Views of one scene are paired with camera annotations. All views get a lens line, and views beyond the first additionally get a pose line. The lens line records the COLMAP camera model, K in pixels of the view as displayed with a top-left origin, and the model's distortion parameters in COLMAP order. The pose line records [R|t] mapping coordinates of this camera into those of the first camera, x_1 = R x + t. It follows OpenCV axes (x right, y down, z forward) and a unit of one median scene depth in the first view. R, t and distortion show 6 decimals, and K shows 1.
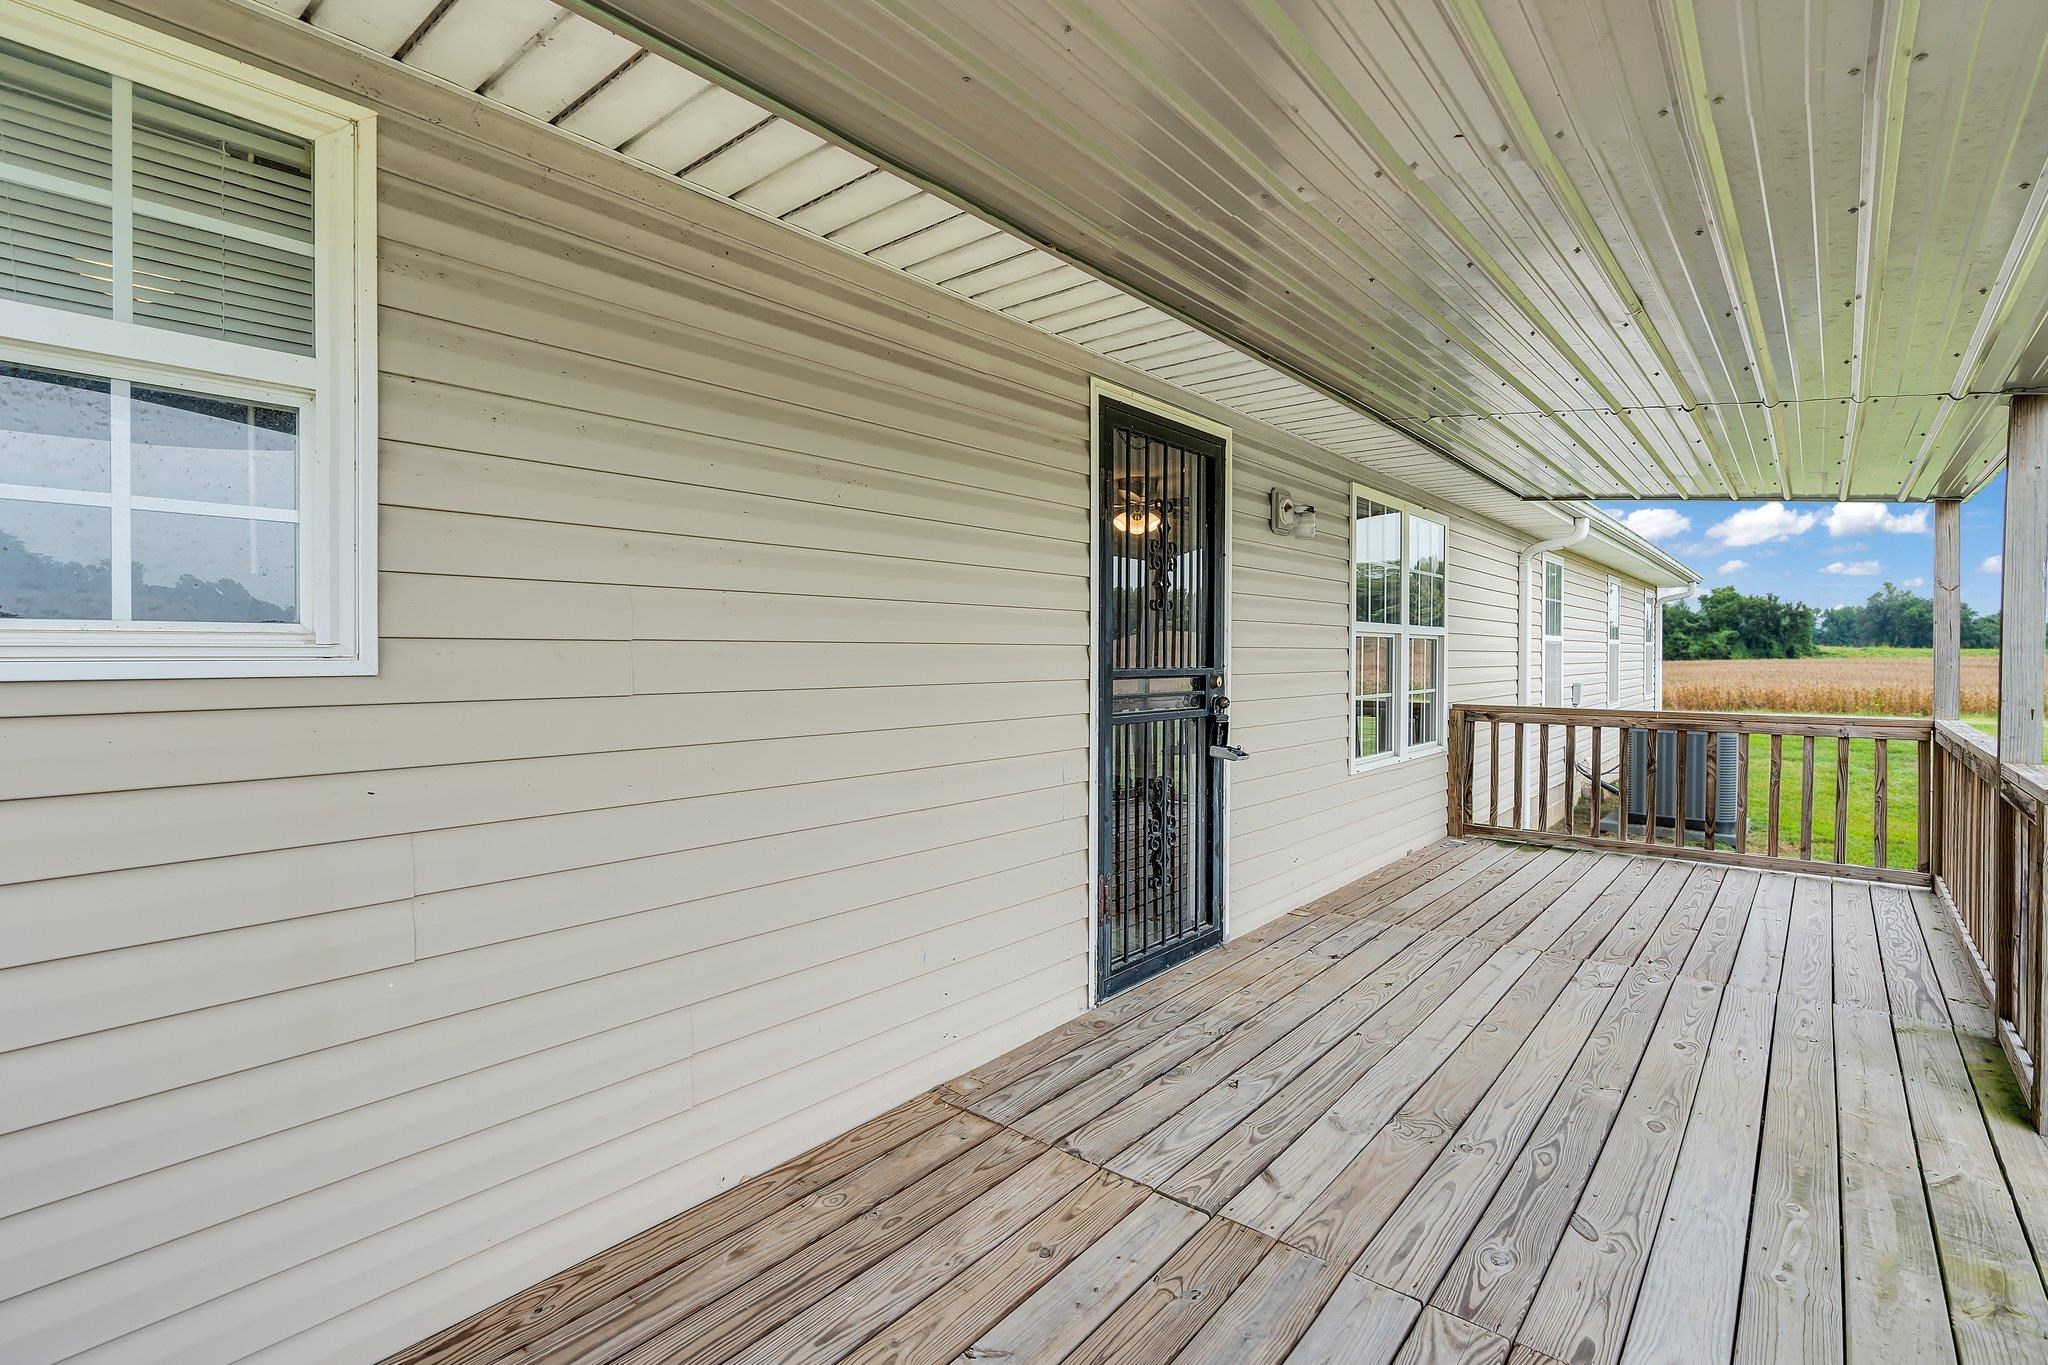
lens RADIAL K [[946.7, 0, 1000.2], [0, 946.7, 668.7], [0, 0, 1]] dist [-0.000185, 0.000178]
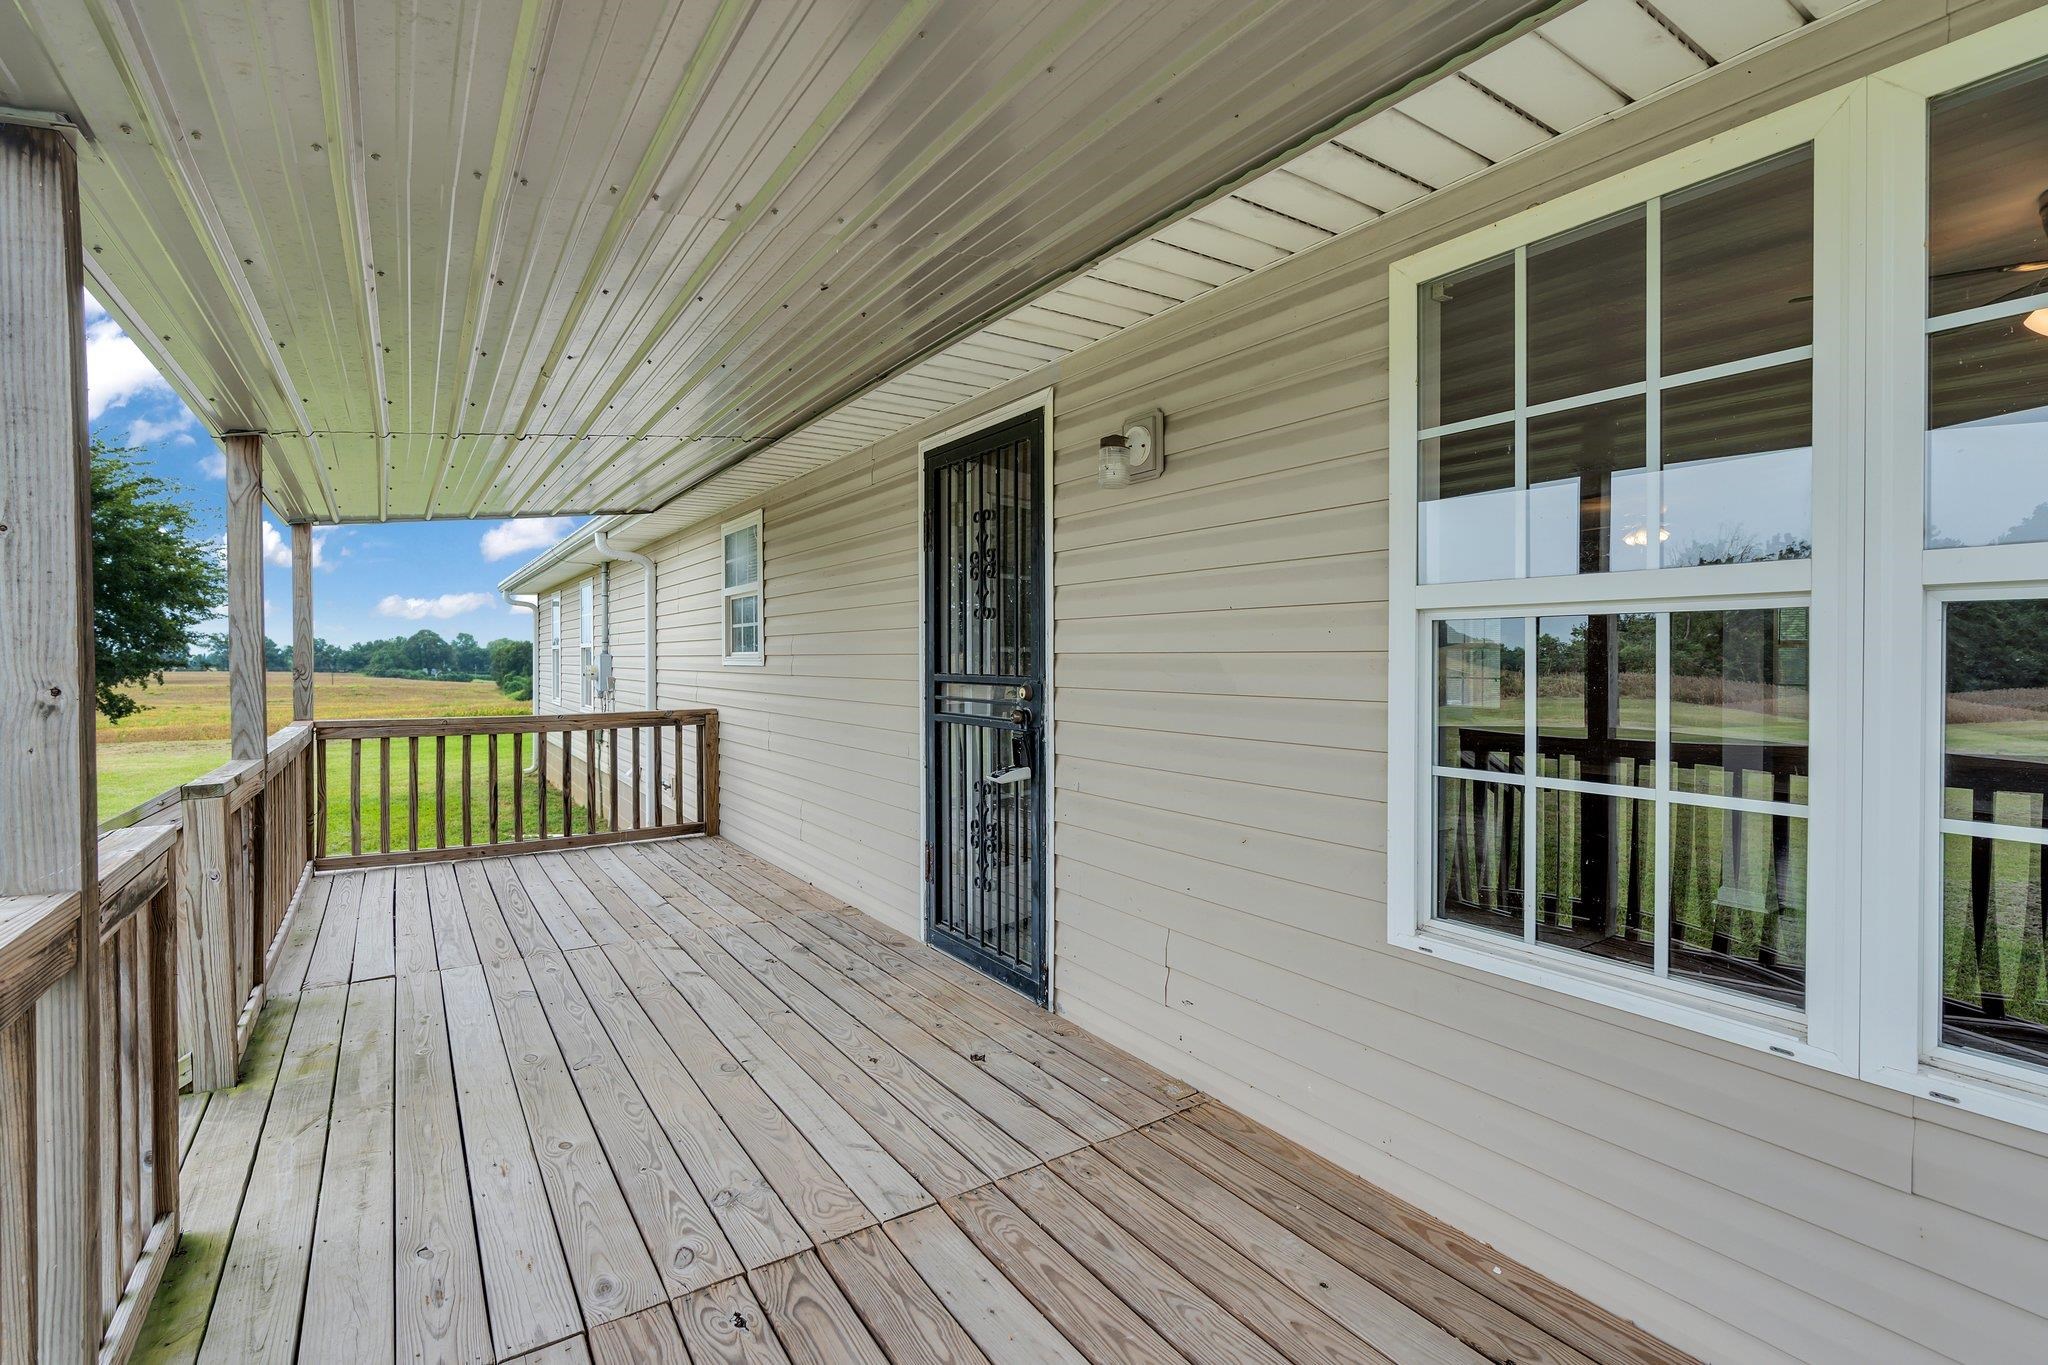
lens RADIAL K [[946.7, 0, 1000.2], [0, 946.7, 668.7], [0, 0, 1]] dist [-0.000185, 0.000178]
pose [[-0.284833, 0.011070, -0.958513, 1.377441], [-0.011774, 0.999817, 0.015045, -0.027092], [0.958505, 0.015571, -0.284651, 1.573606]]
